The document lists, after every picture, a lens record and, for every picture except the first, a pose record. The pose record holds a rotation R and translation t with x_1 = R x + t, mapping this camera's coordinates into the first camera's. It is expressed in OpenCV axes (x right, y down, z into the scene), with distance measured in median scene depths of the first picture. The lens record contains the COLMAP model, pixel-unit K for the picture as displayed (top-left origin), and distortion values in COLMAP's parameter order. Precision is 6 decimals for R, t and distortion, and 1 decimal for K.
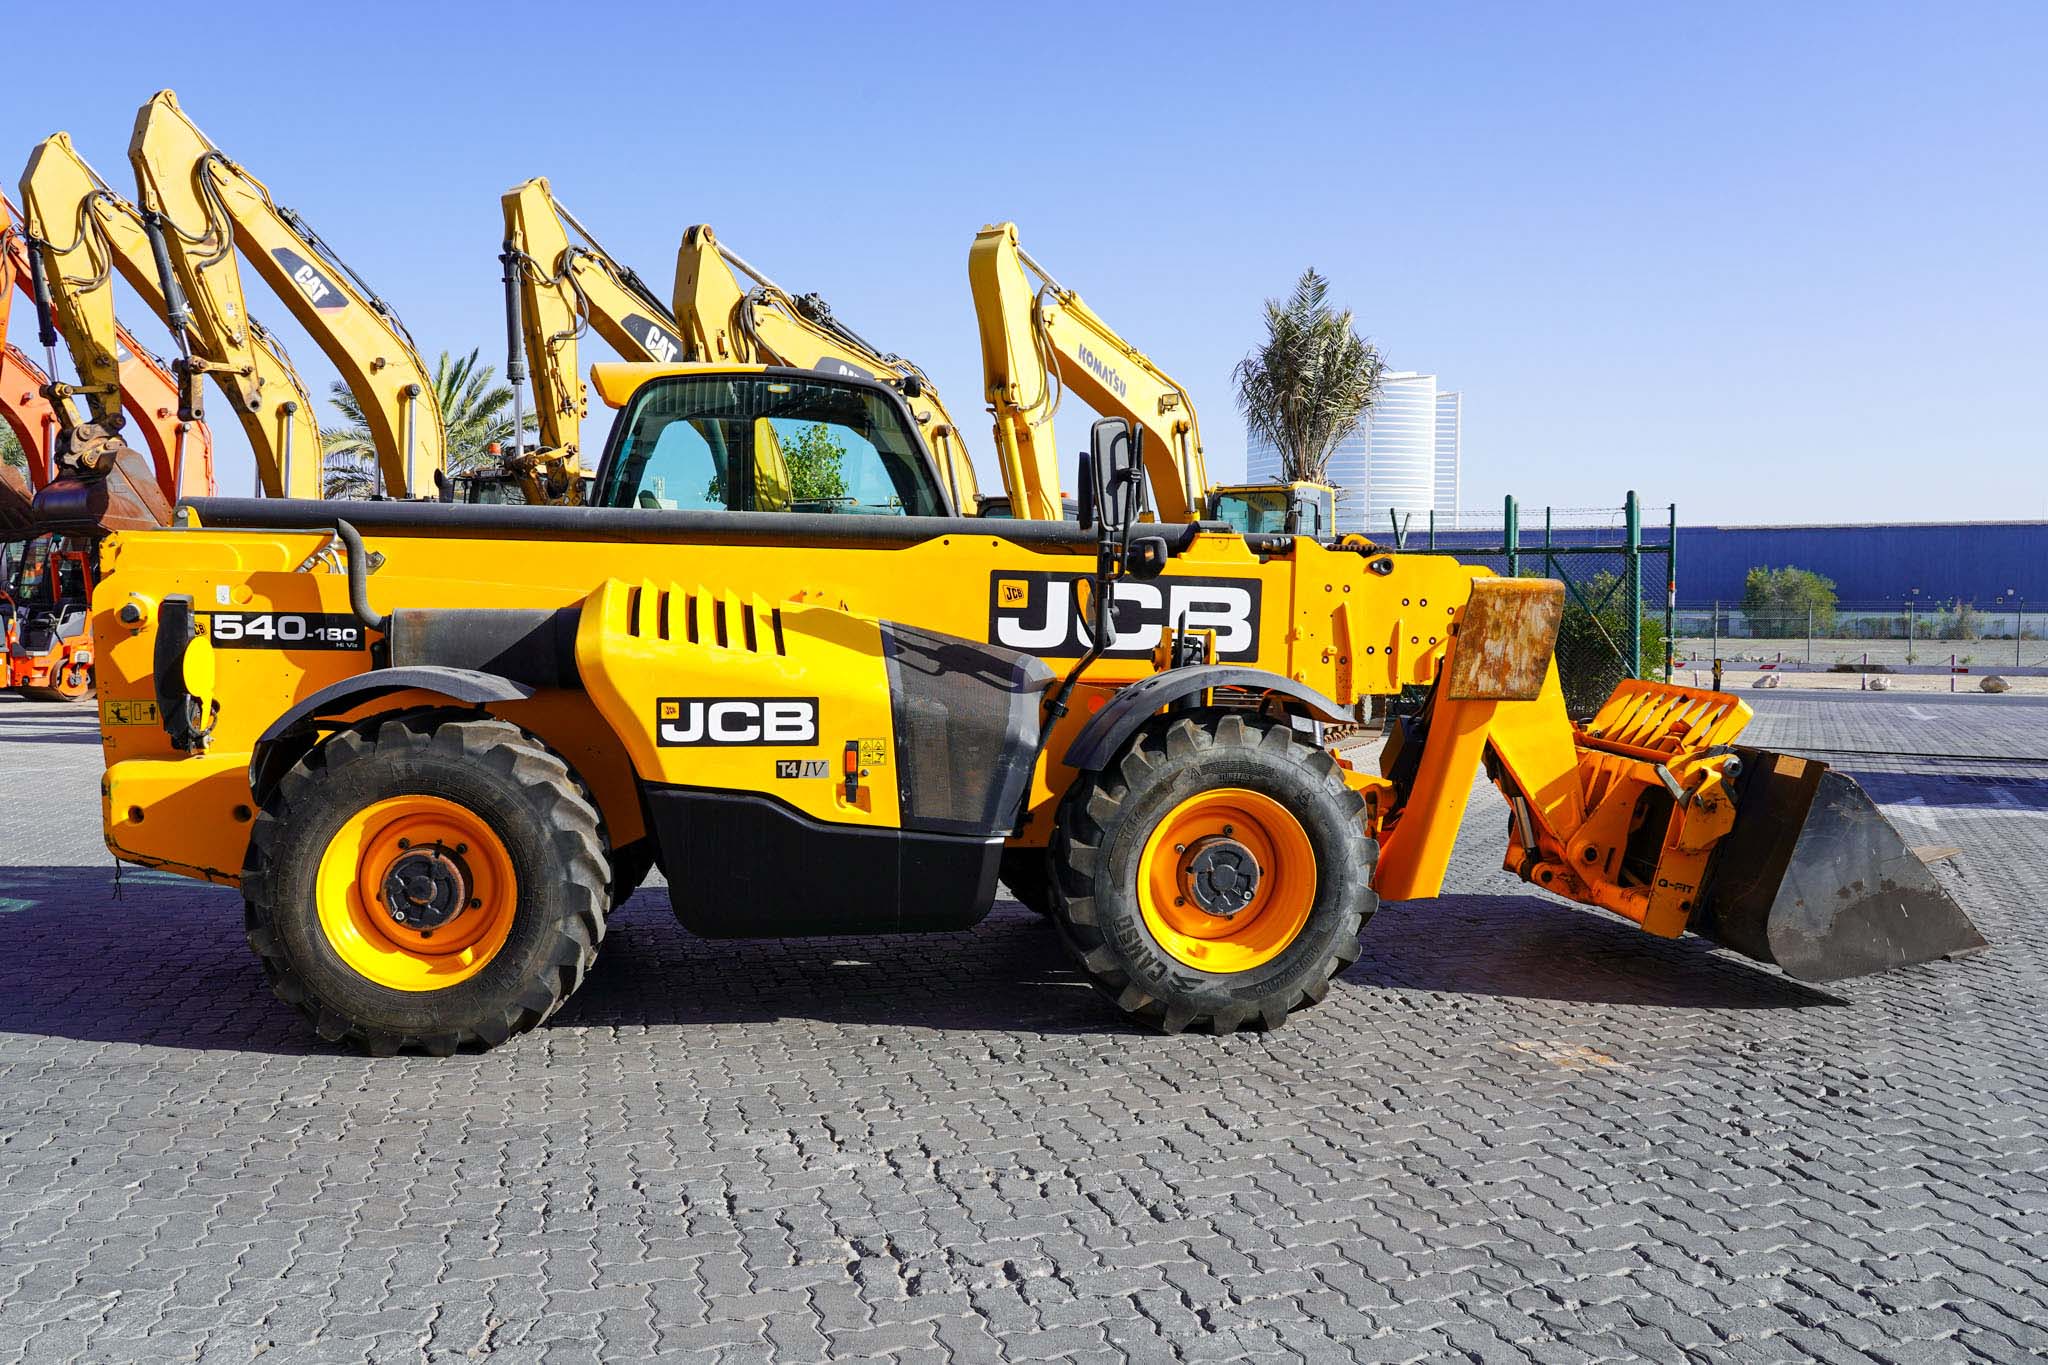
lens RADIAL K [[1515.6, 0, 995.6], [0, 1515.6, 632.1], [0, 0, 1]] dist [-0.052965, 0.033917]
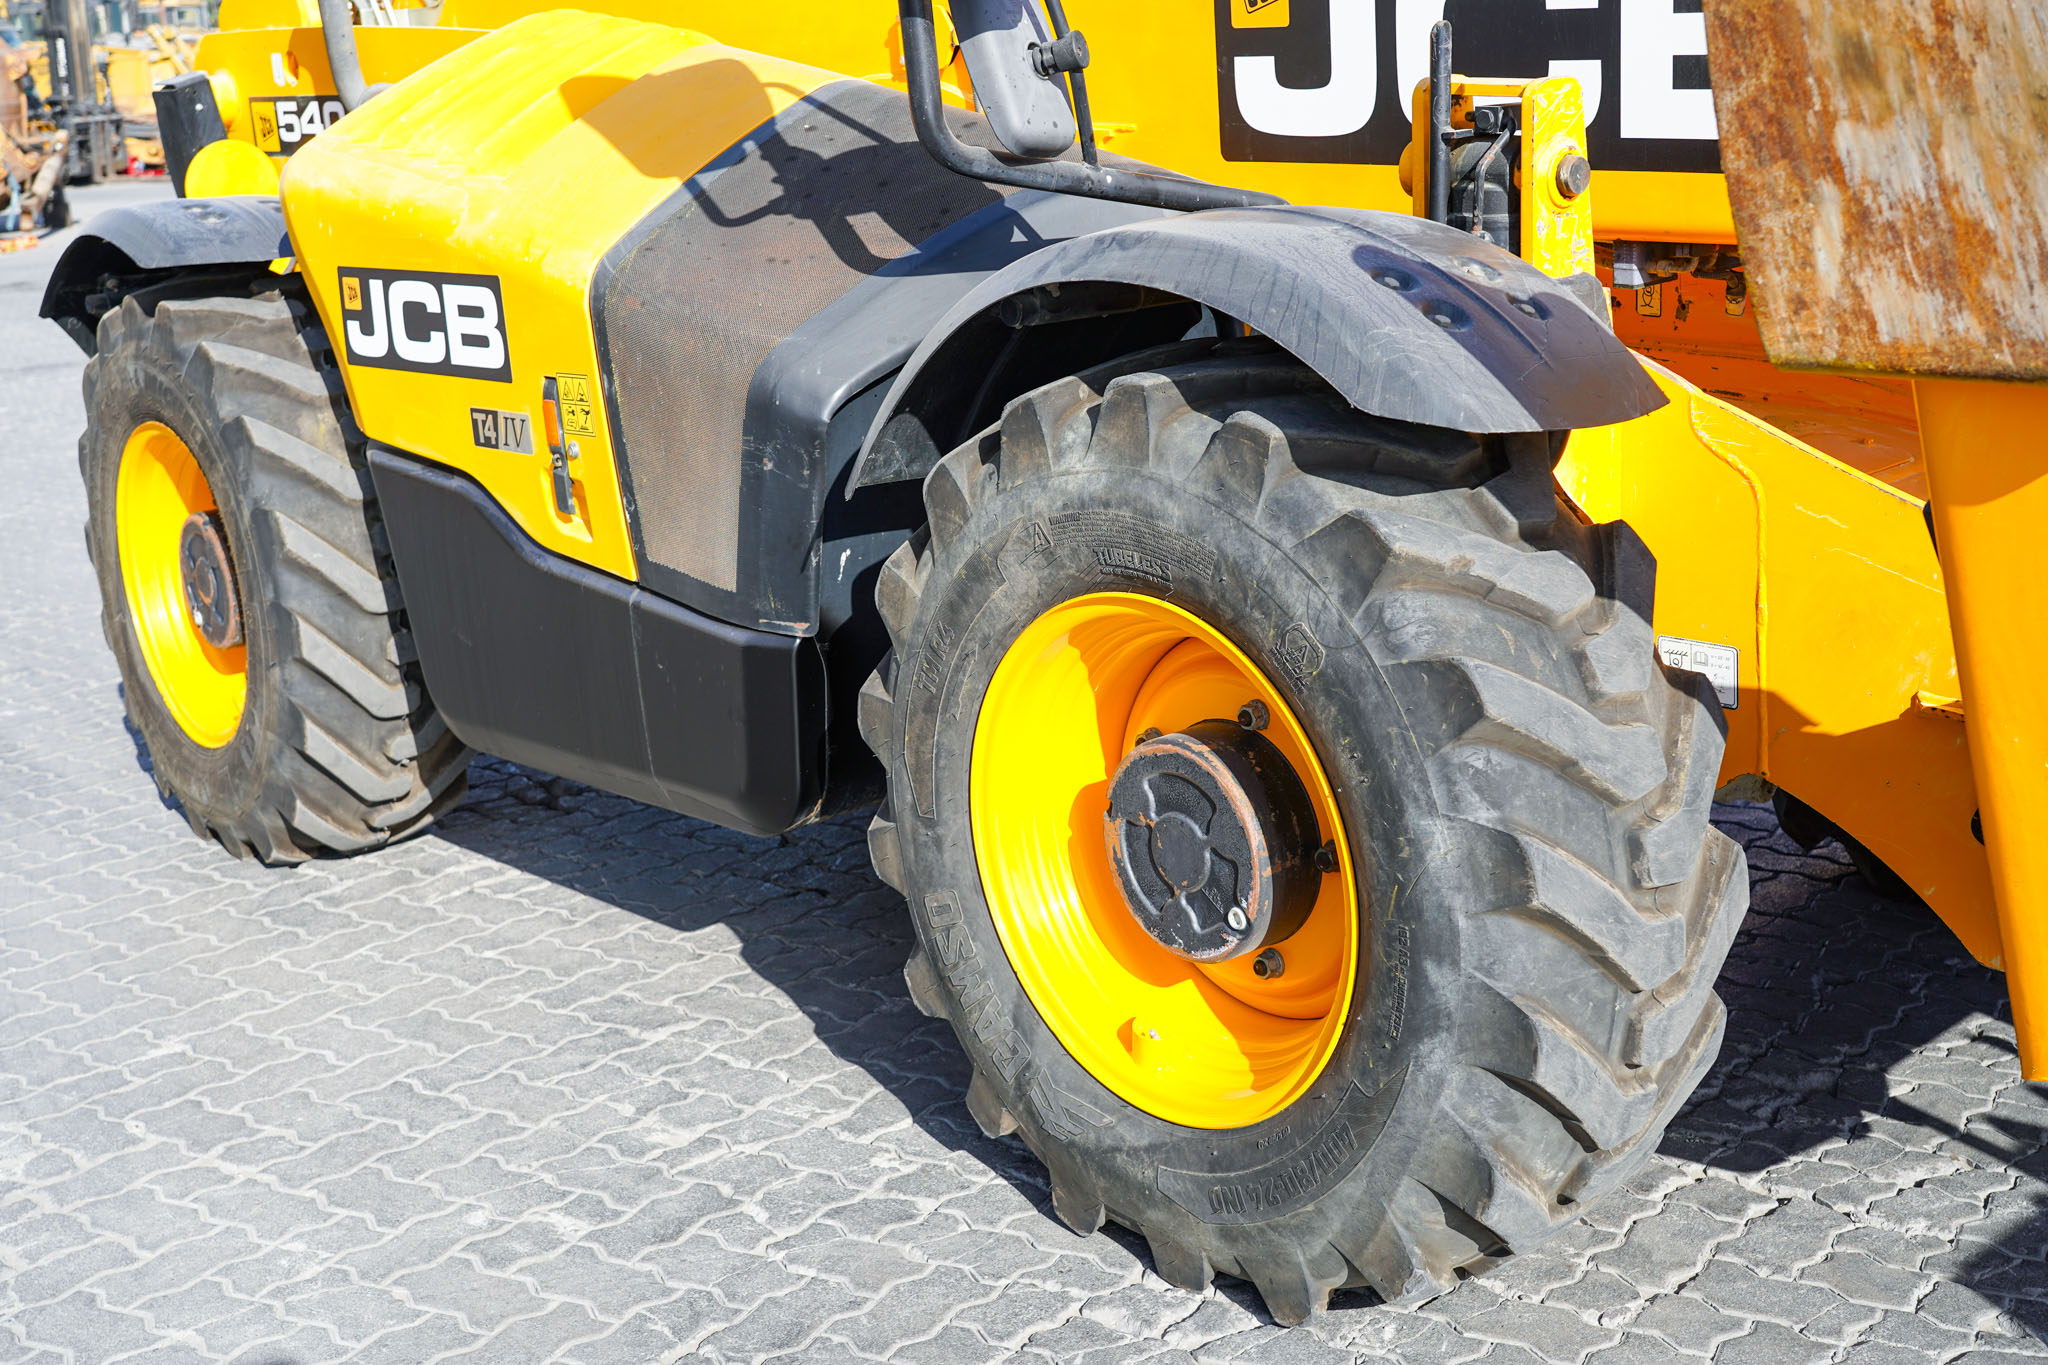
lens RADIAL K [[2568.3, 0, 1028.1], [0, 2568.3, 647.8], [0, 0, 1]] dist [0.045735, -0.099592]
pose [[0.555171, 0.154779, -0.817208, 0.574760], [0.044865, 0.975529, 0.215245, -0.007004], [0.830525, -0.156162, 0.534641, 0.648396]]
